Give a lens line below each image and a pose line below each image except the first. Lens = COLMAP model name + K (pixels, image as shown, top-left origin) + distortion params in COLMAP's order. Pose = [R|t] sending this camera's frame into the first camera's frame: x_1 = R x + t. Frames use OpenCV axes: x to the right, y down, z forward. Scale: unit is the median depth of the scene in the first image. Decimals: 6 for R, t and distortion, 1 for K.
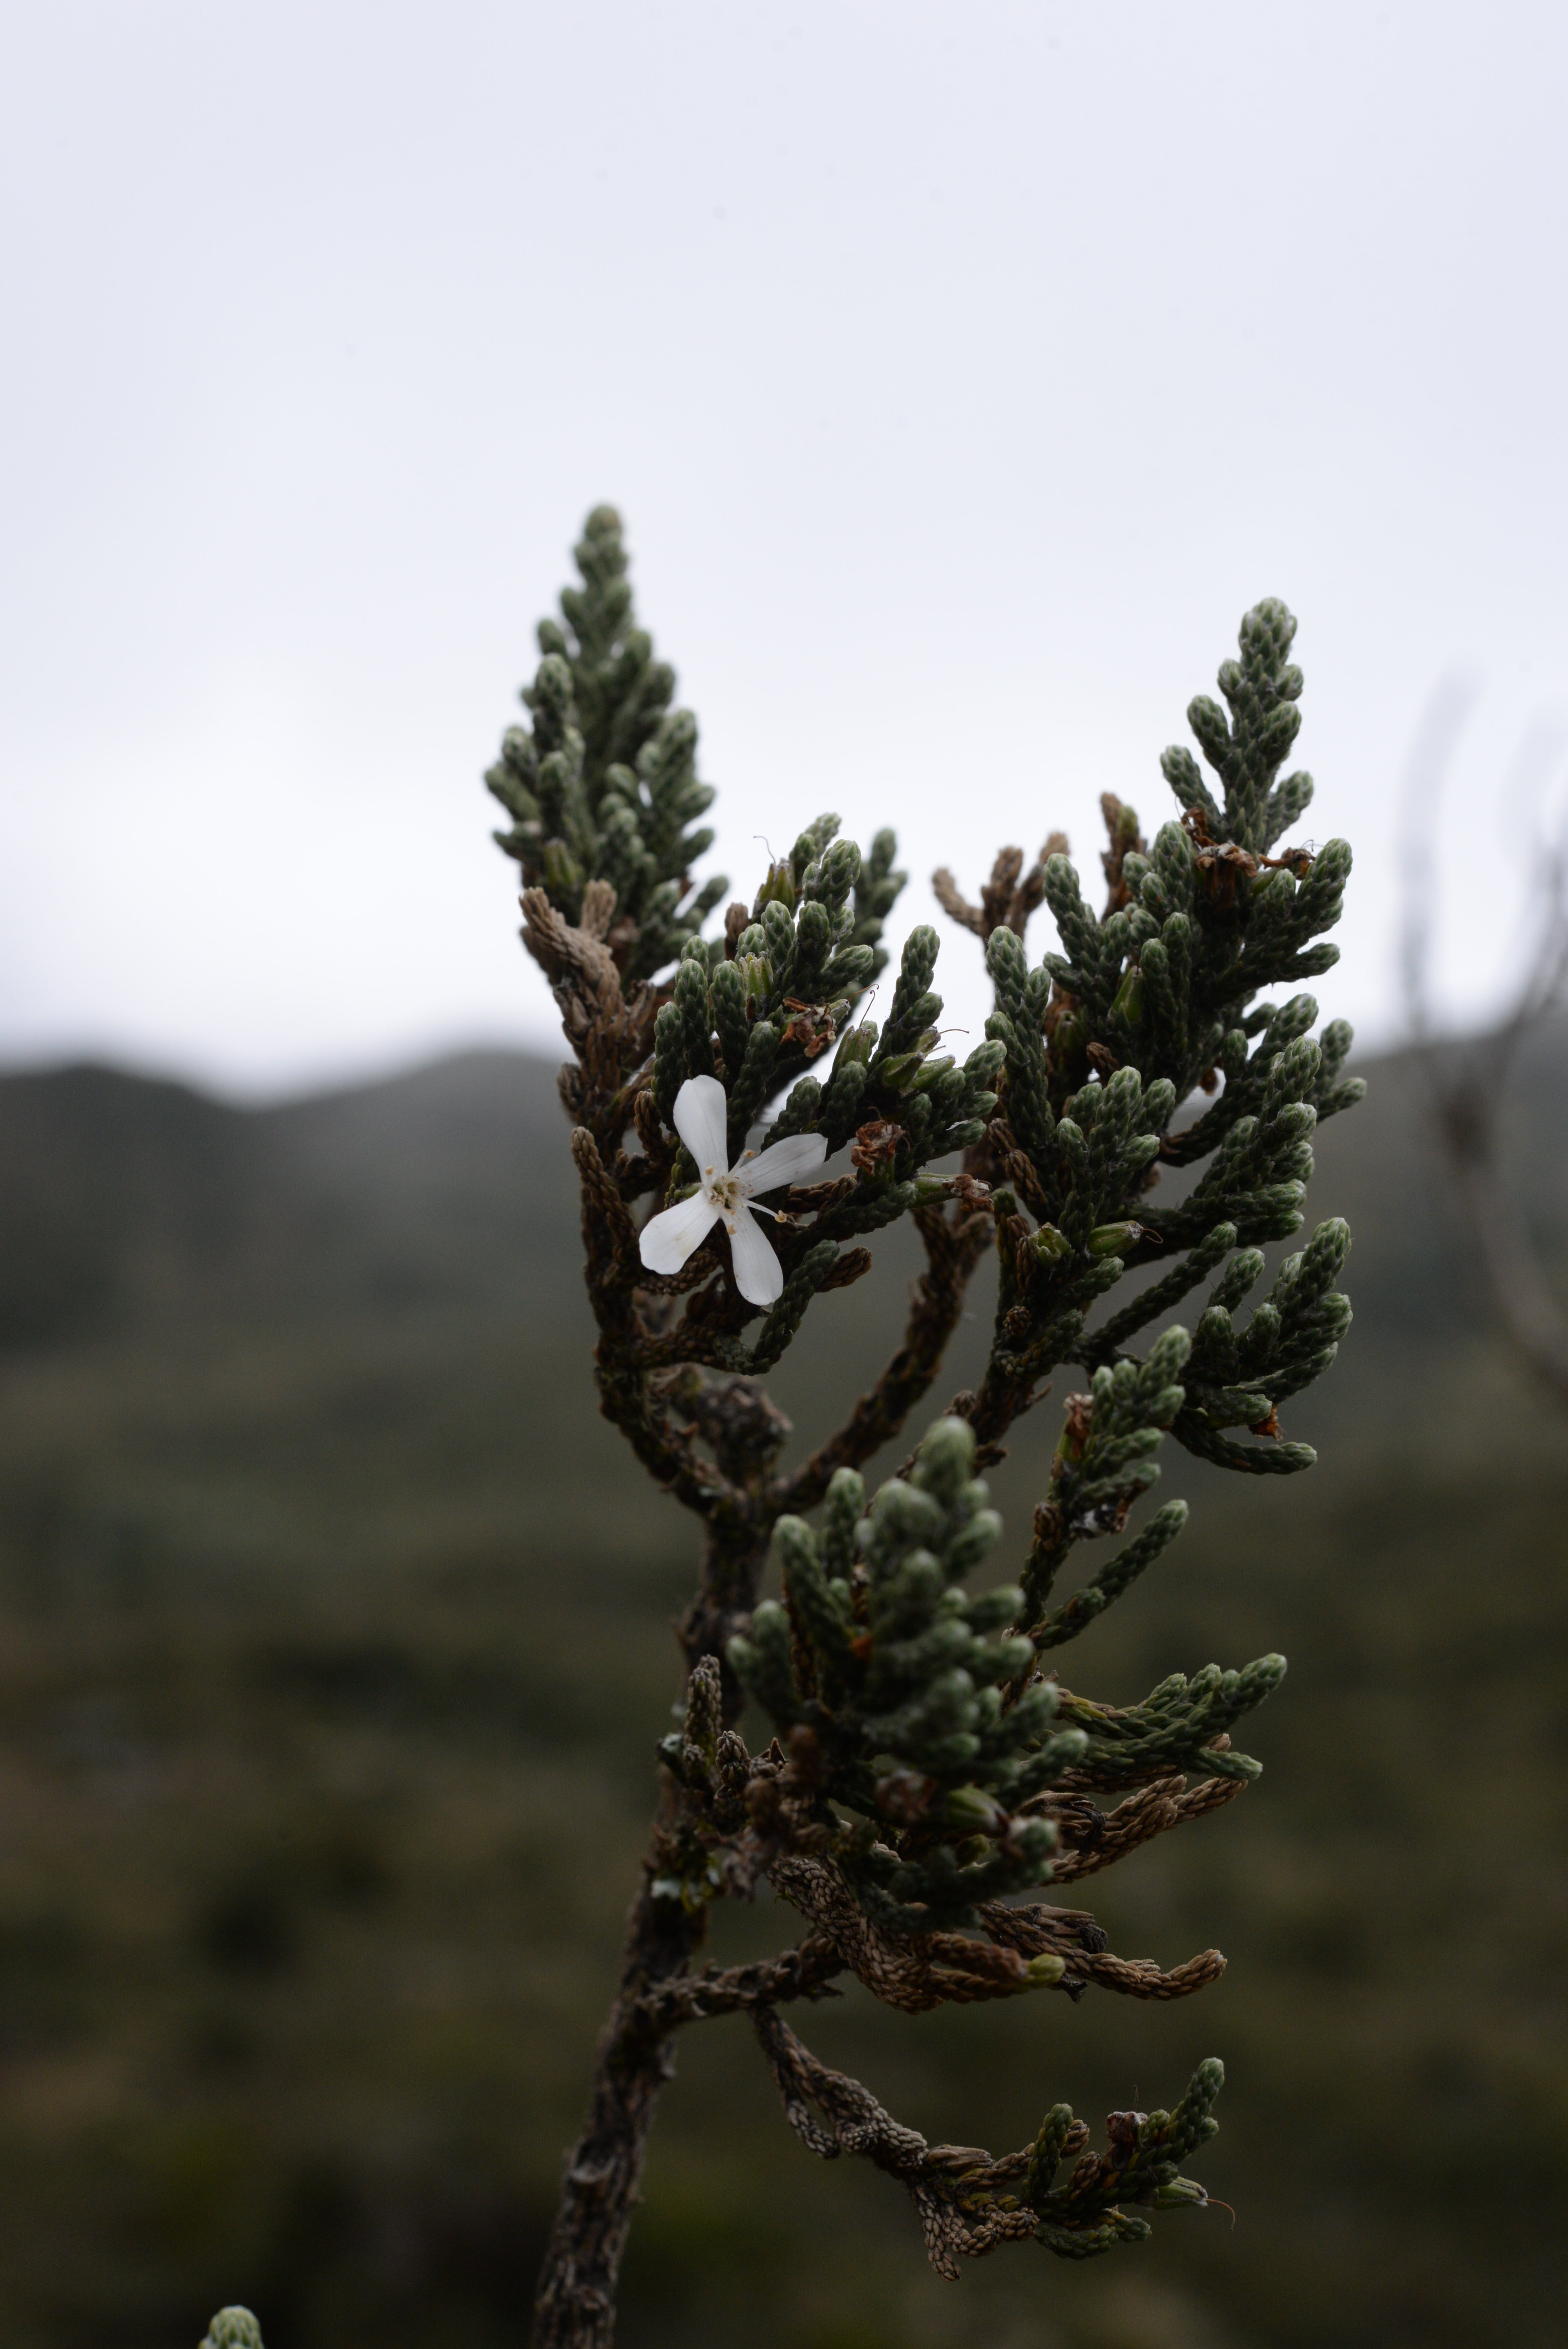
lens RADIAL K [[3791.4, 0, 769.7], [0, 3791.4, 1182.0], [0, 0, 1]] dist [0.010789, 0.000000]
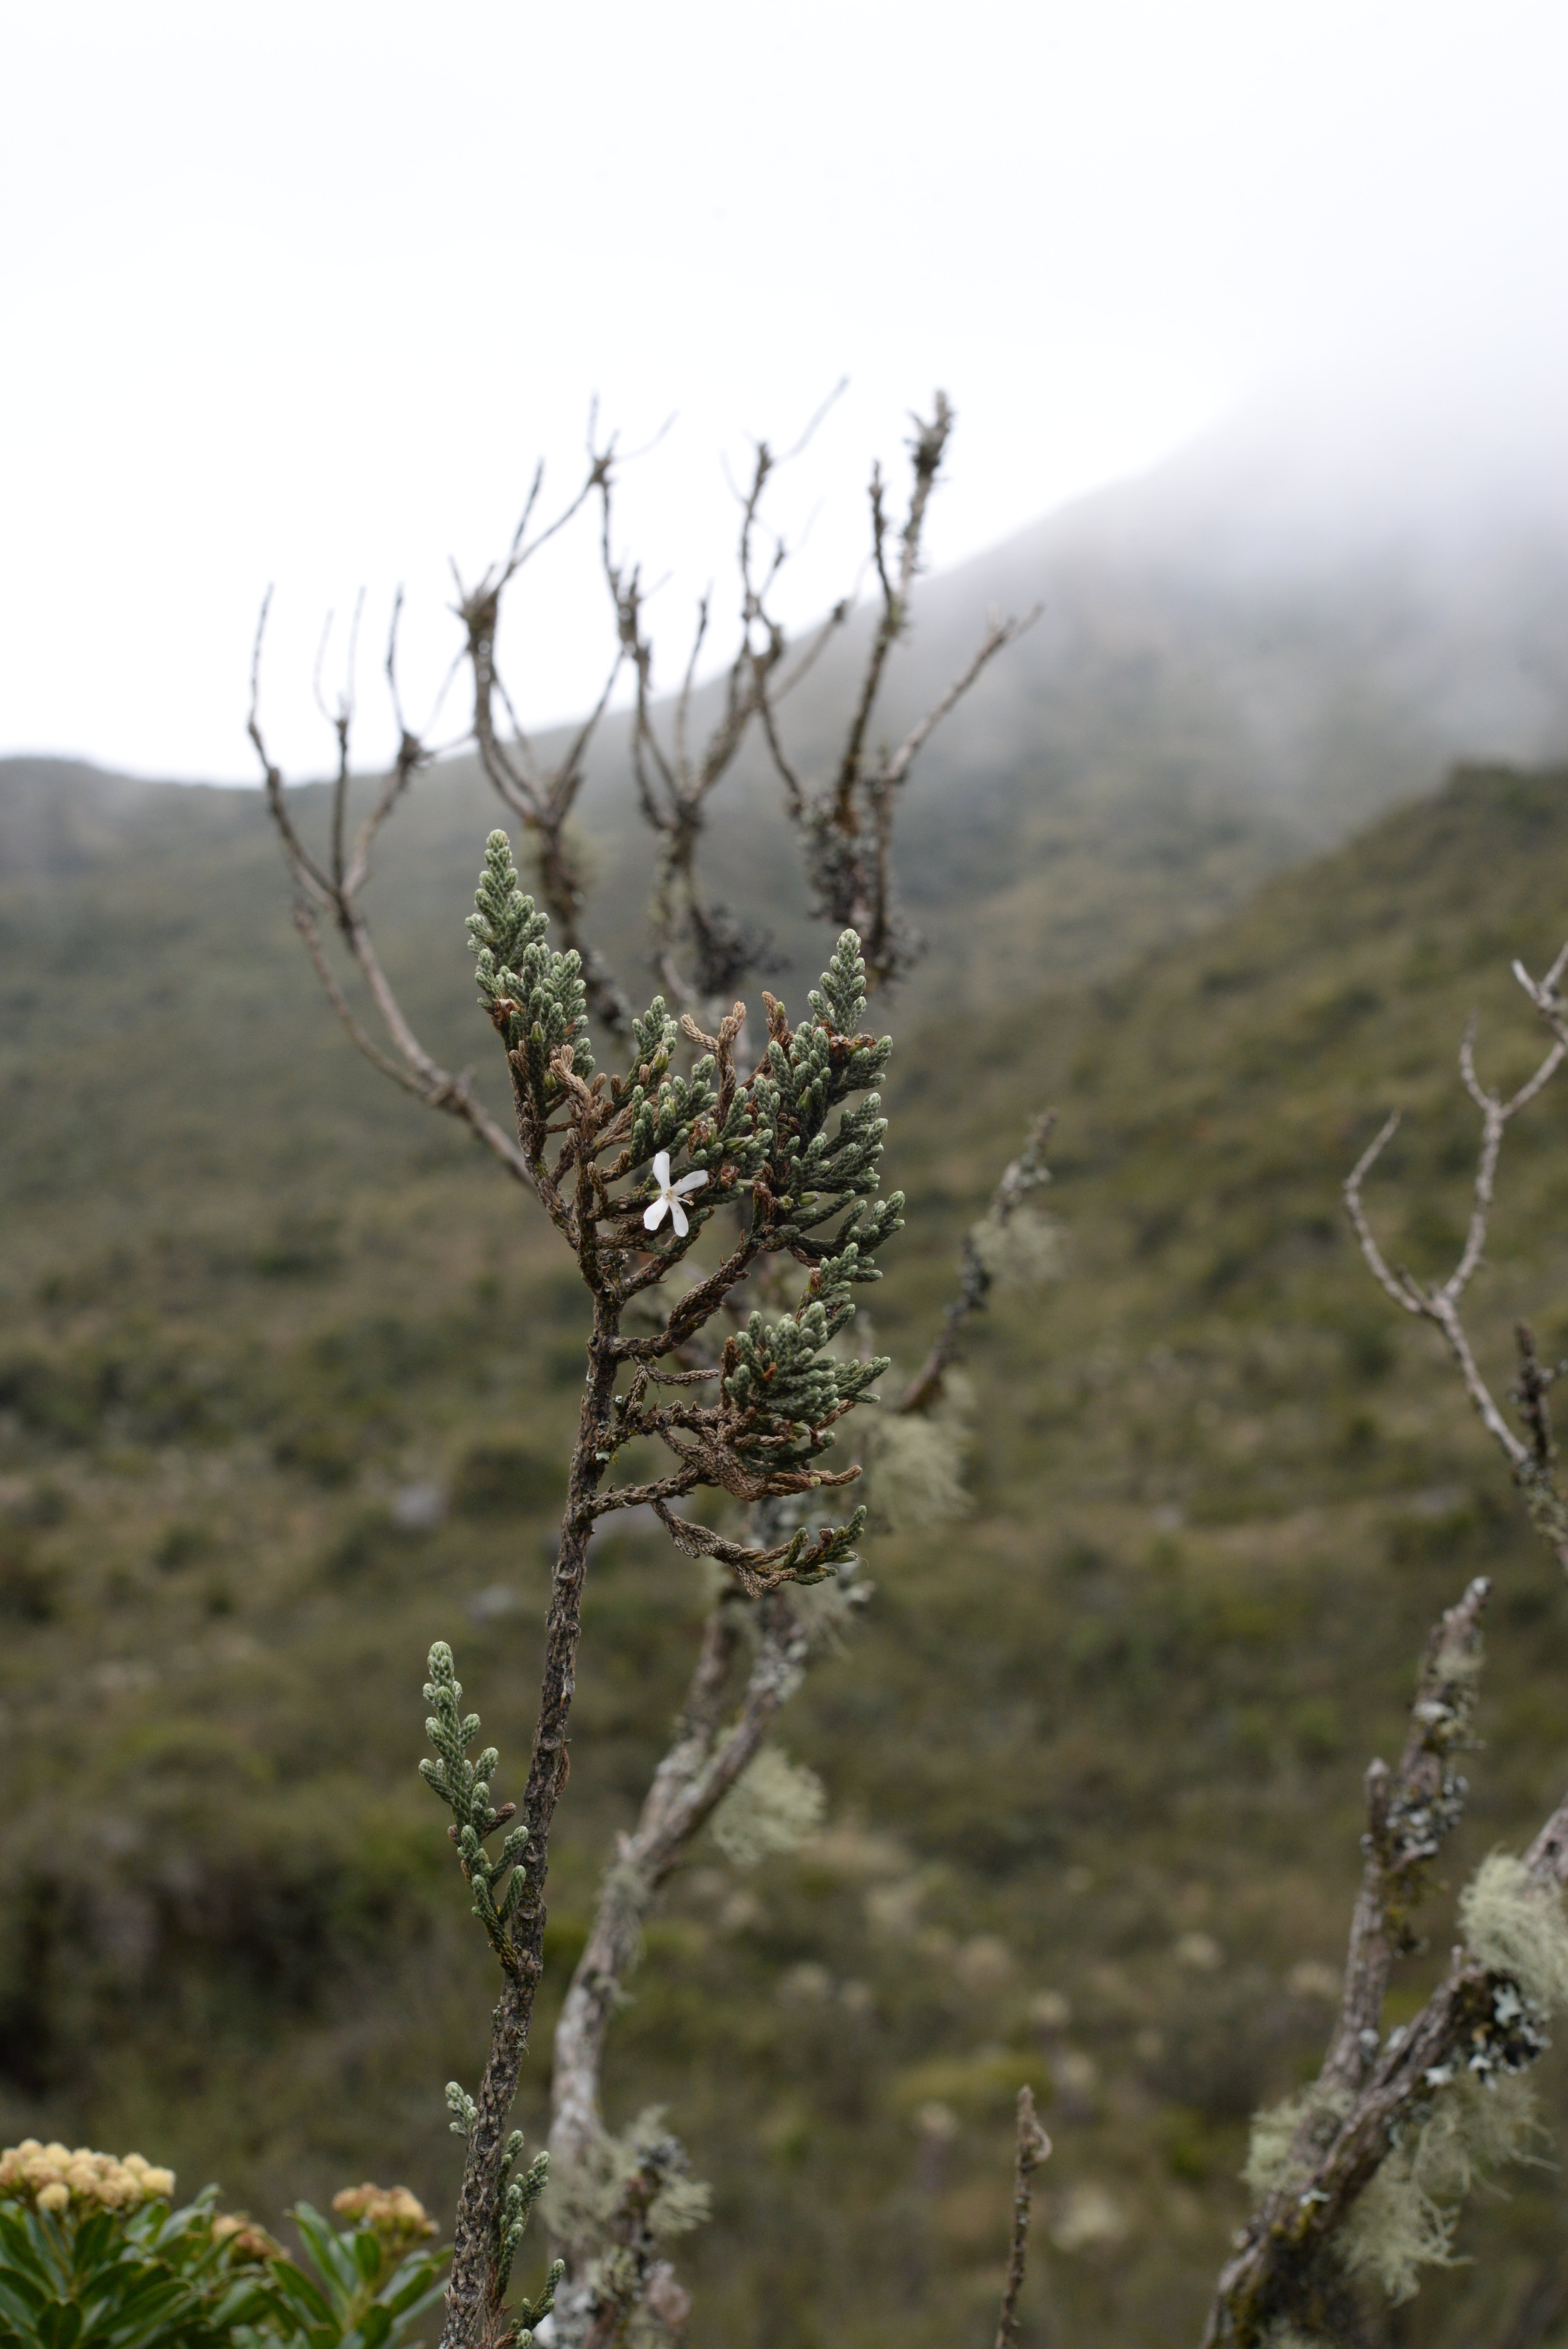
lens RADIAL K [[3791.4, 0, 716.7], [0, 3791.4, 1189.4], [0, 0, 1]] dist [0.010789, 0.000000]
pose [[0.965532, -0.060736, 0.253098, -0.626052], [0.021943, 0.987926, 0.153363, -0.391494], [-0.259357, -0.142523, 0.955207, -1.452026]]
